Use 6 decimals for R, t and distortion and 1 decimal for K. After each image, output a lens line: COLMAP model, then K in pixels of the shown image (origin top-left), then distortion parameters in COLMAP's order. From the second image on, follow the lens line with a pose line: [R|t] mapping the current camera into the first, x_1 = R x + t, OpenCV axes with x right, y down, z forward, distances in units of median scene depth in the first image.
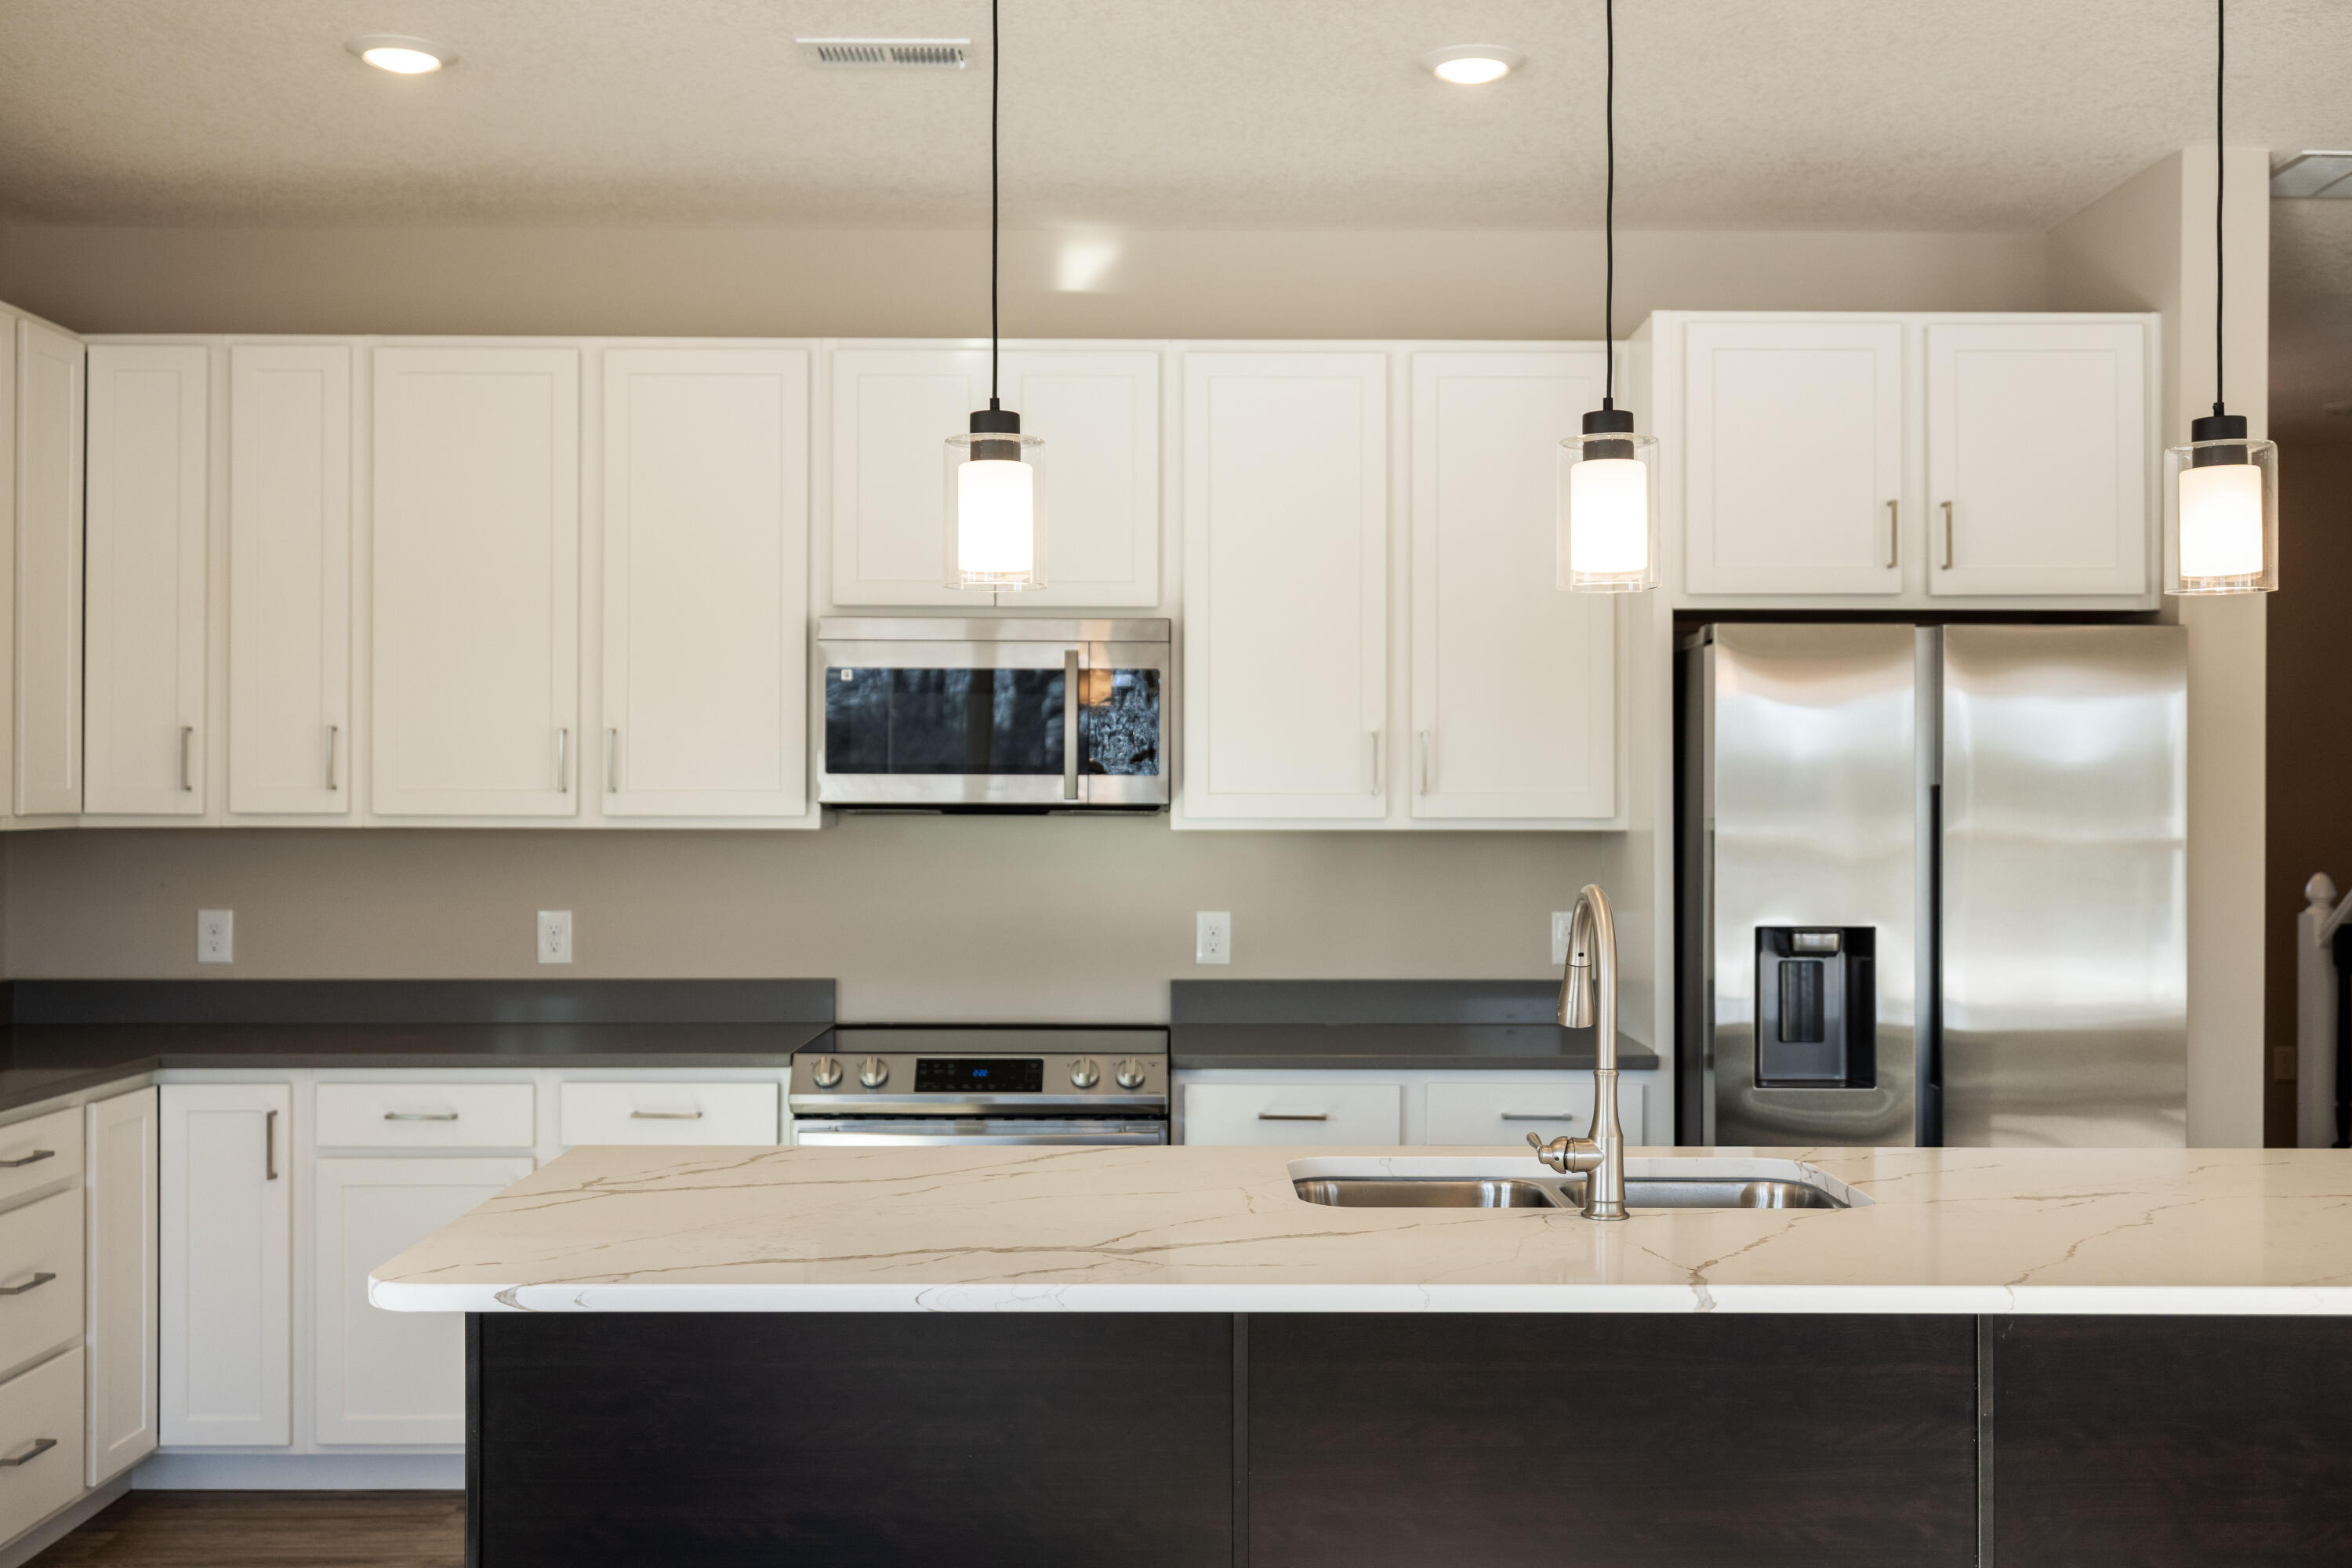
lens RADIAL K [[2244.4, 0, 1186.9], [0, 2244.4, 808.4], [0, 0, 1]] dist [0.011004, 0.000000]
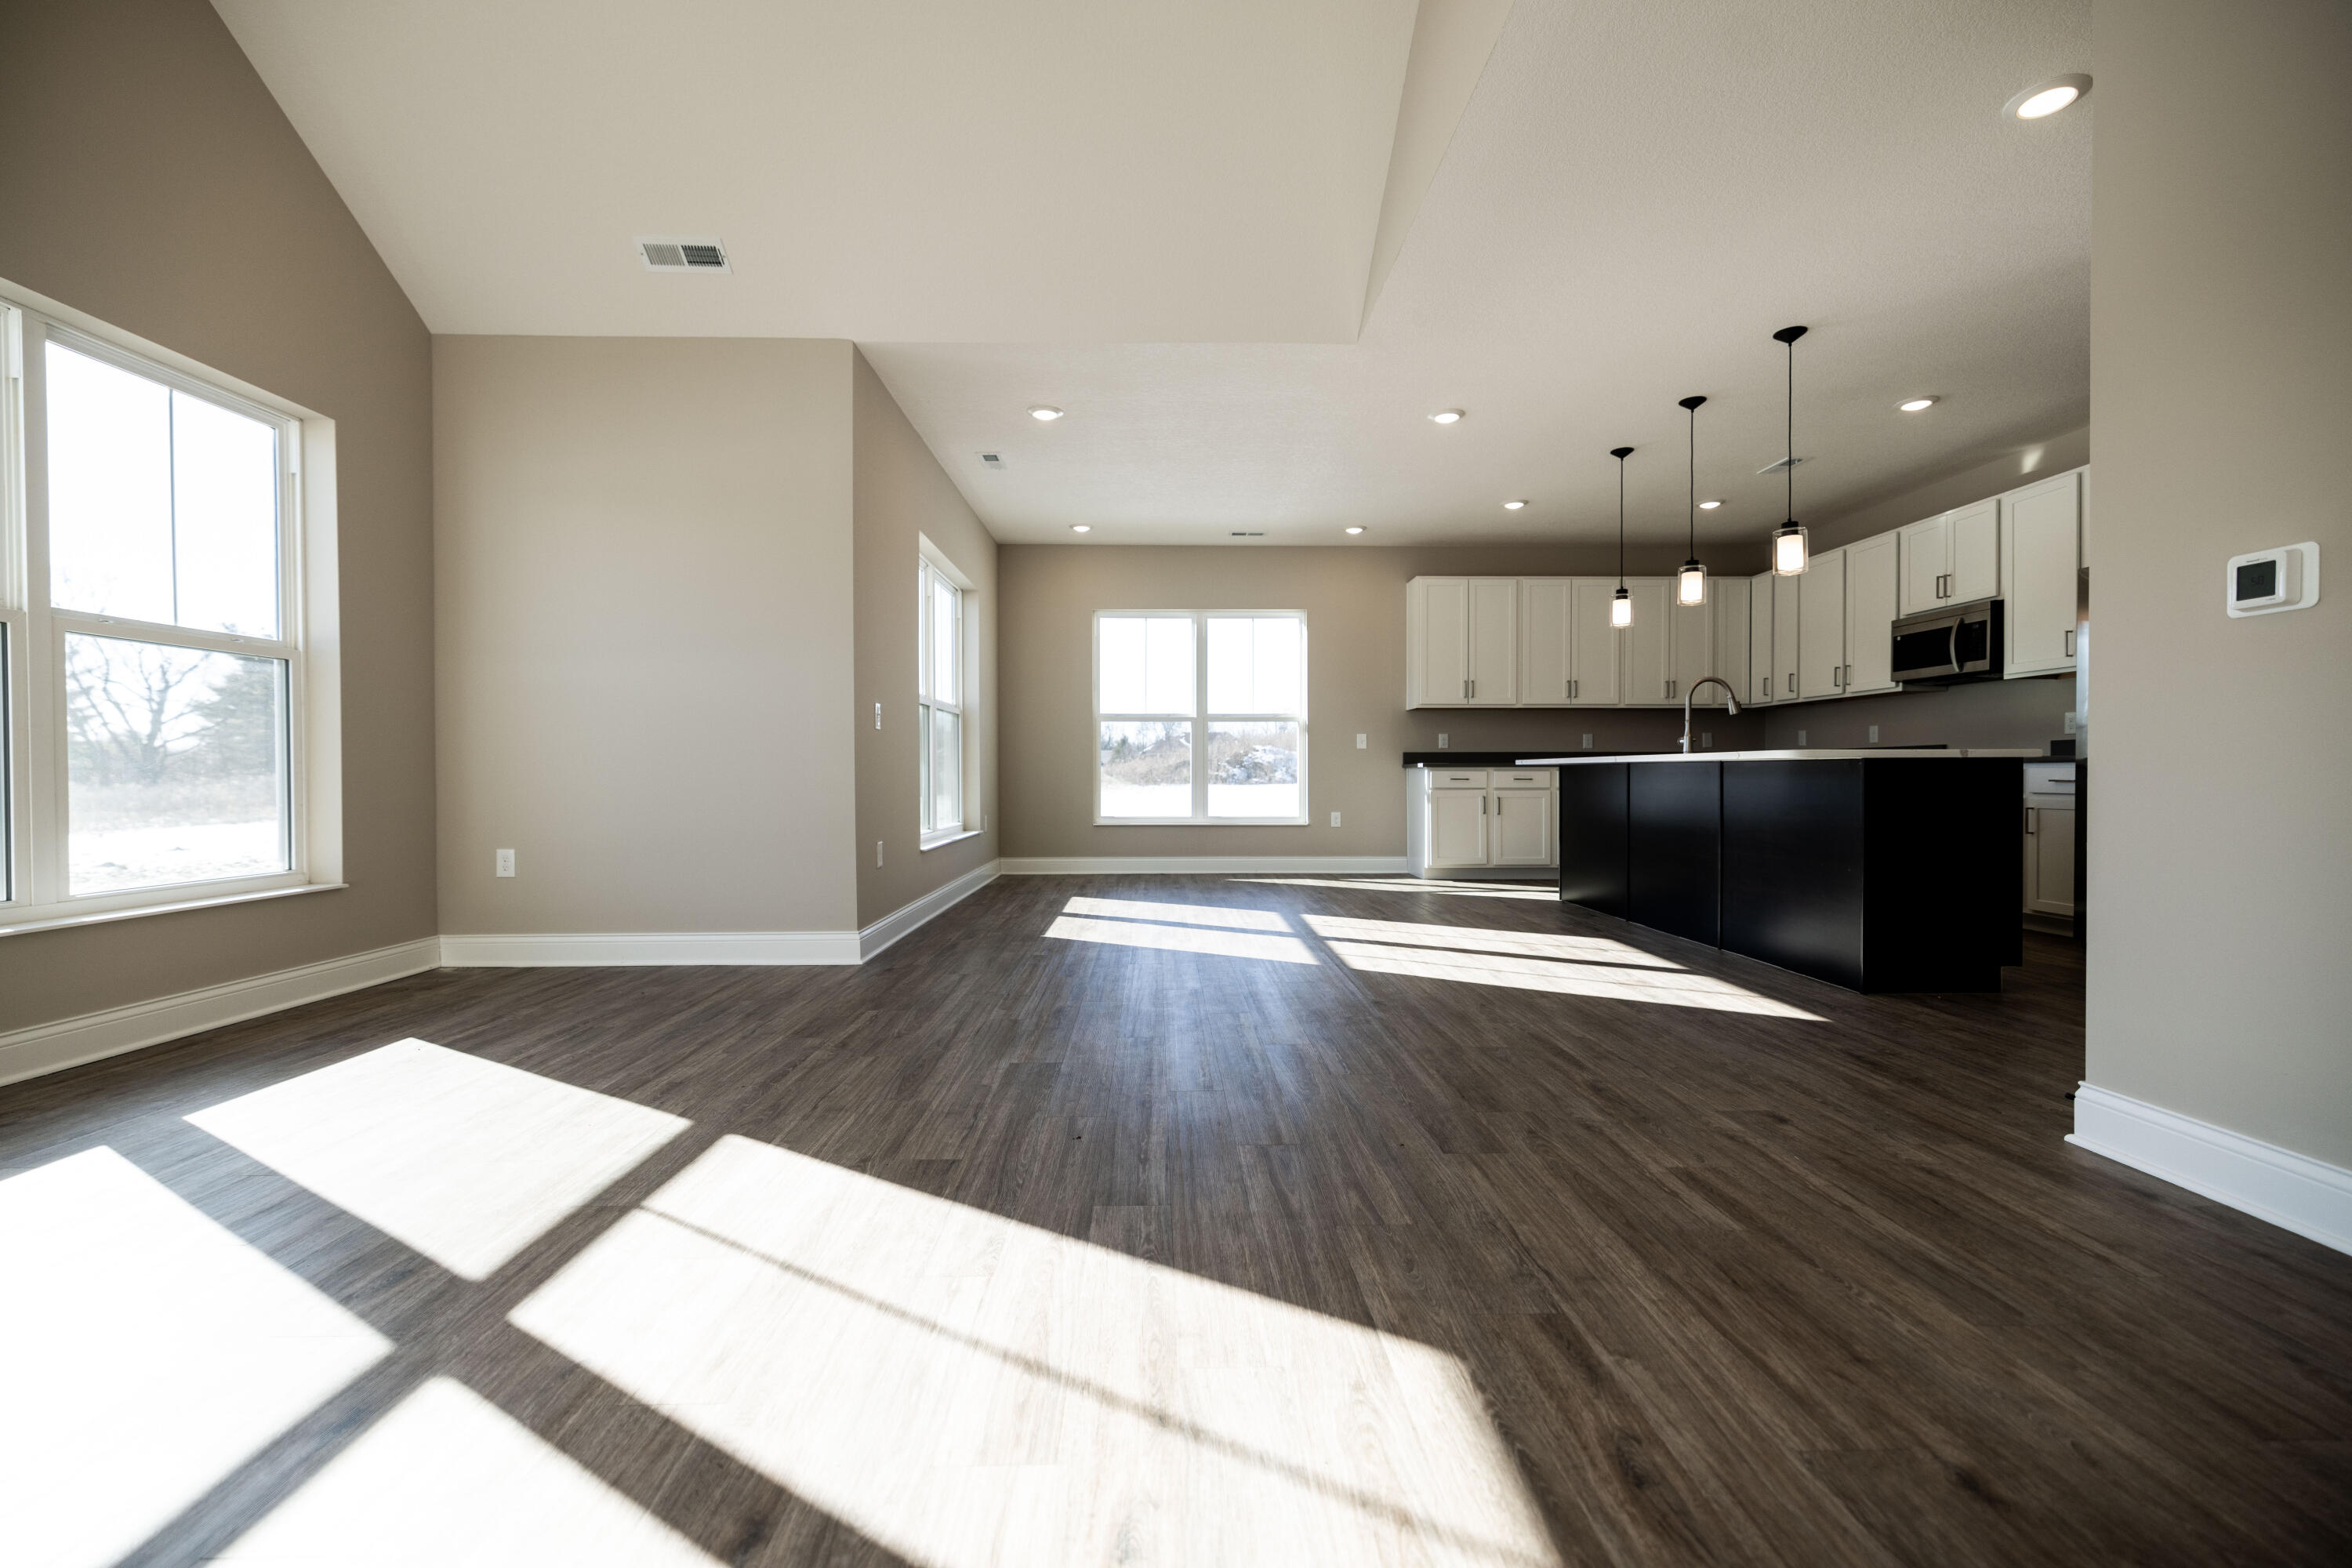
lens RADIAL K [[979.2, 0, 1172.2], [0, 979.2, 783.1], [0, 0, 1]] dist [0.001439, -0.002319]
pose [[0.013836, 0.006073, -0.999886, 1.146472], [-0.004171, 0.999973, 0.006016, 0.130228], [0.999896, 0.004087, 0.013861, 0.010362]]
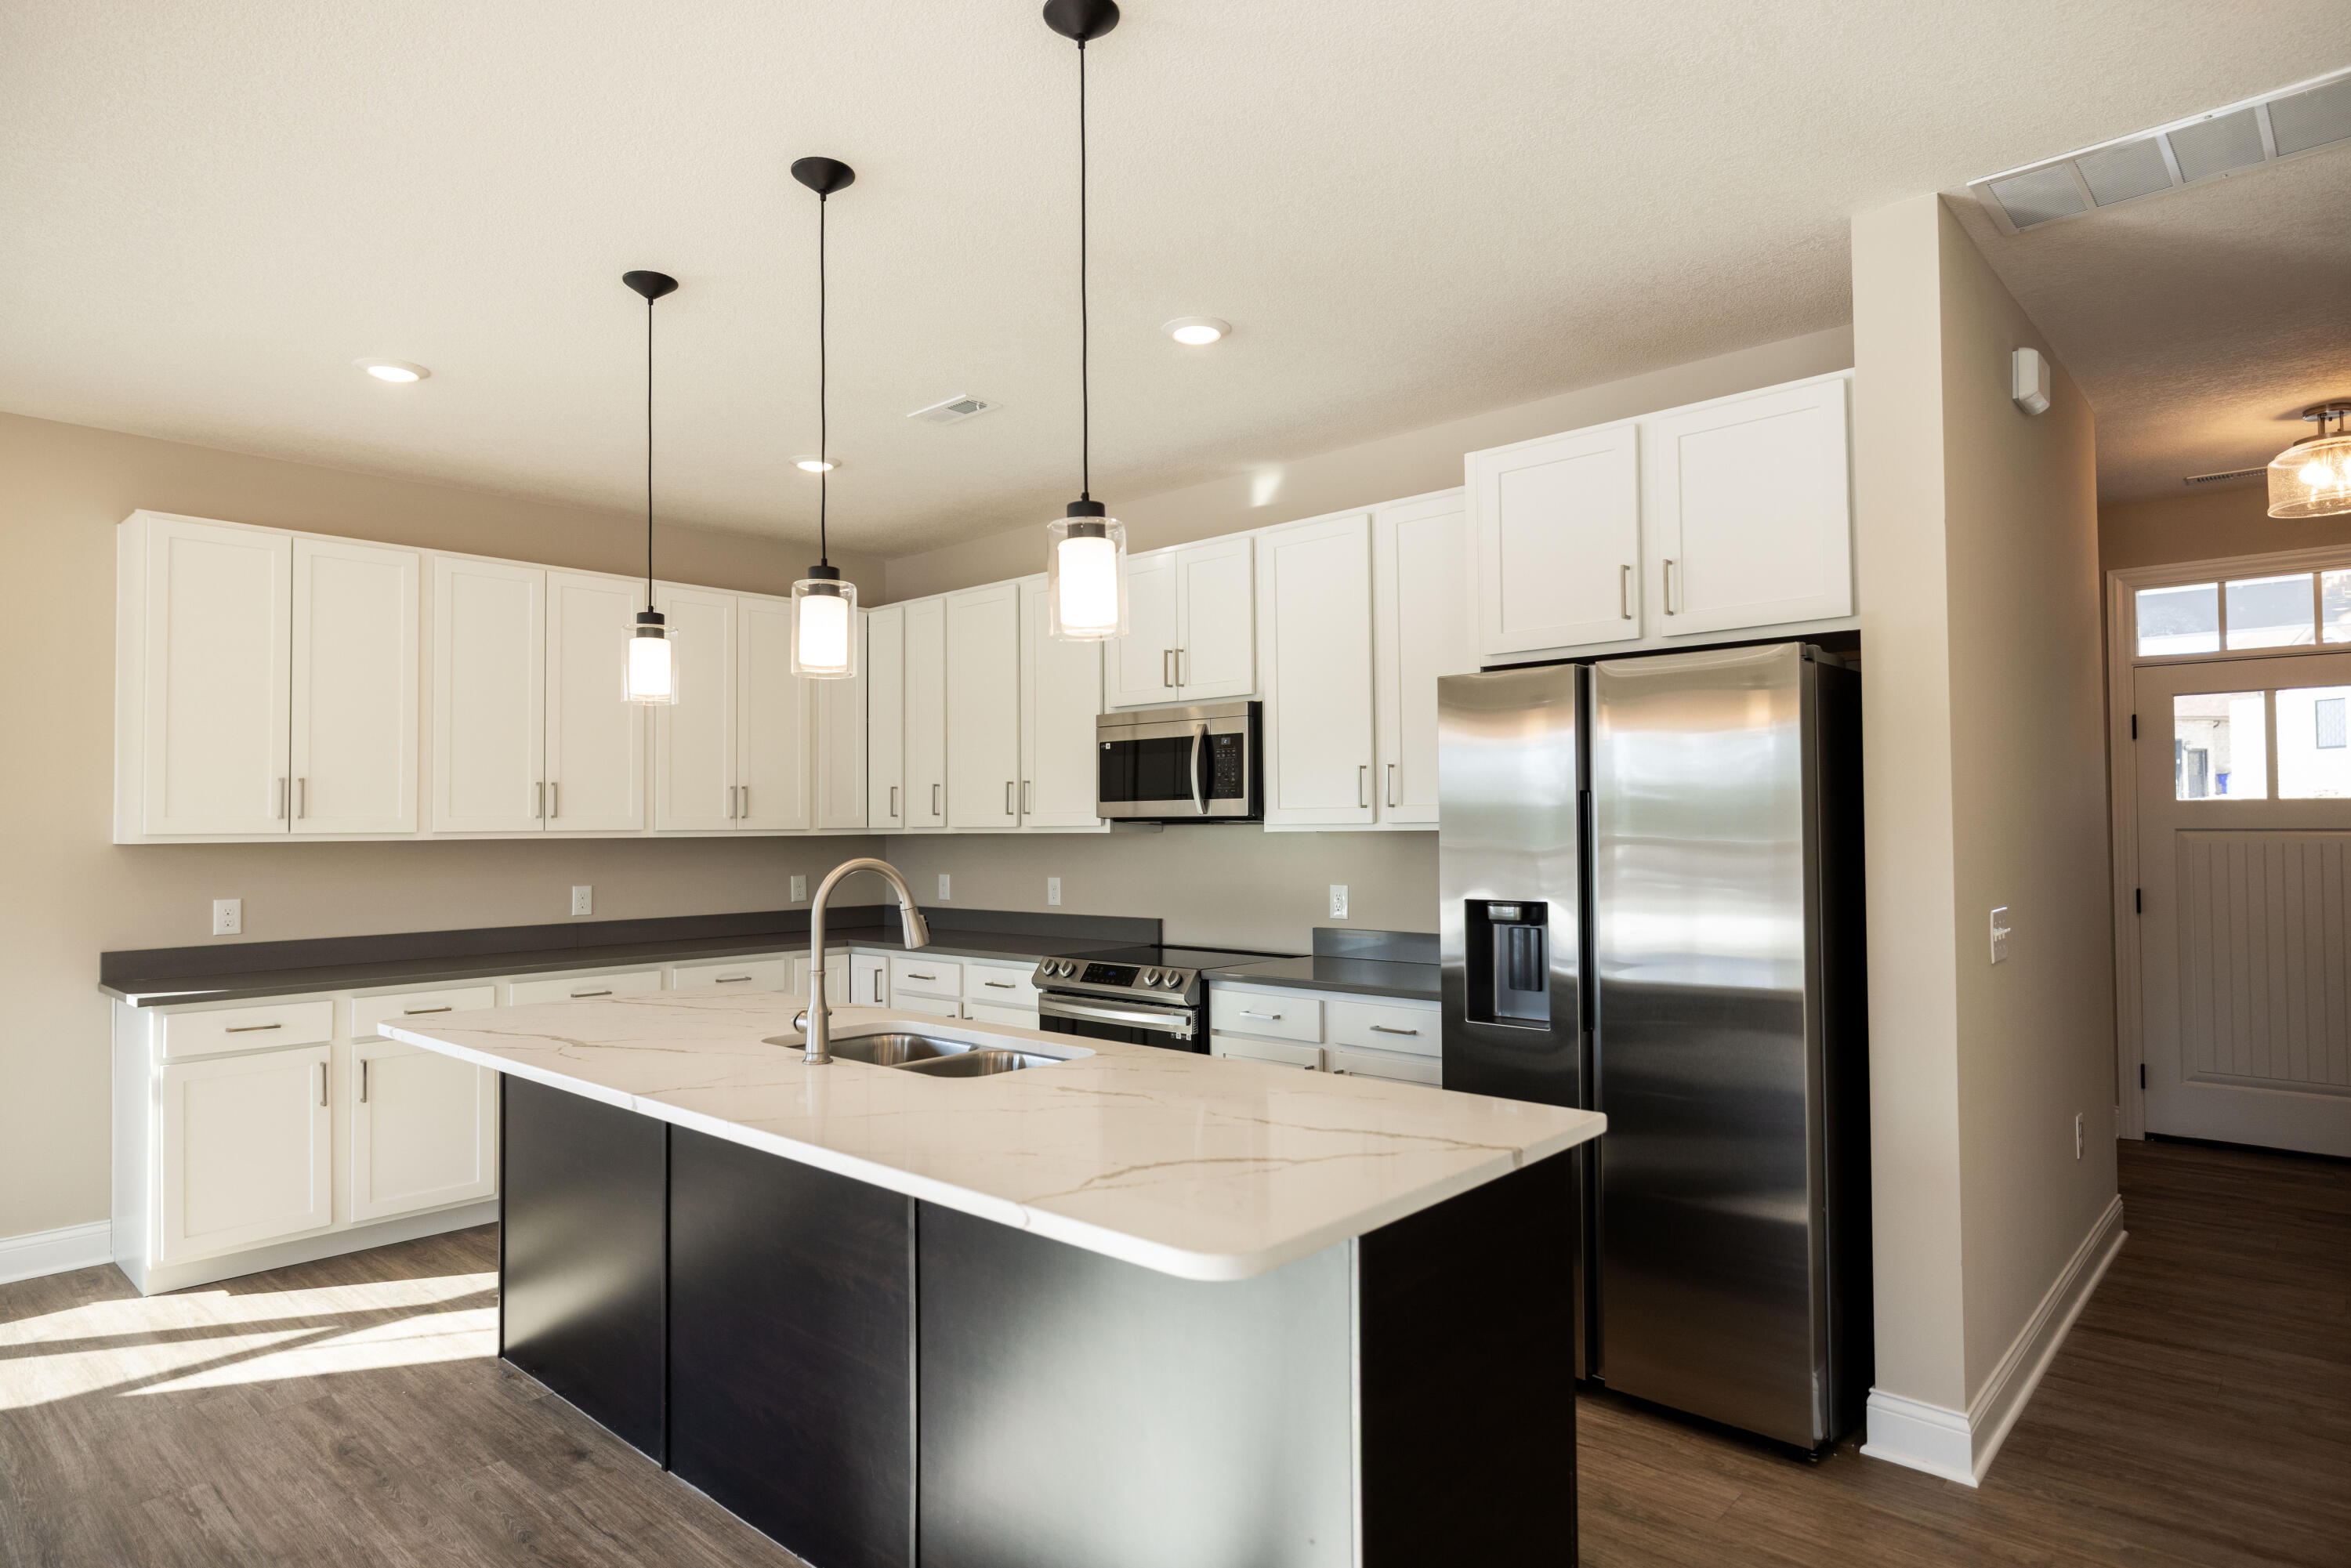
lens RADIAL K [[1312.2, 0, 1179.5], [0, 1312.2, 788.8], [0, 0, 1]] dist [0.004412, -0.004633]
pose [[0.736885, -0.029391, -0.675379, 0.592792], [0.007981, 0.999363, -0.034782, 0.010979], [0.675971, 0.020240, 0.736651, 0.272061]]
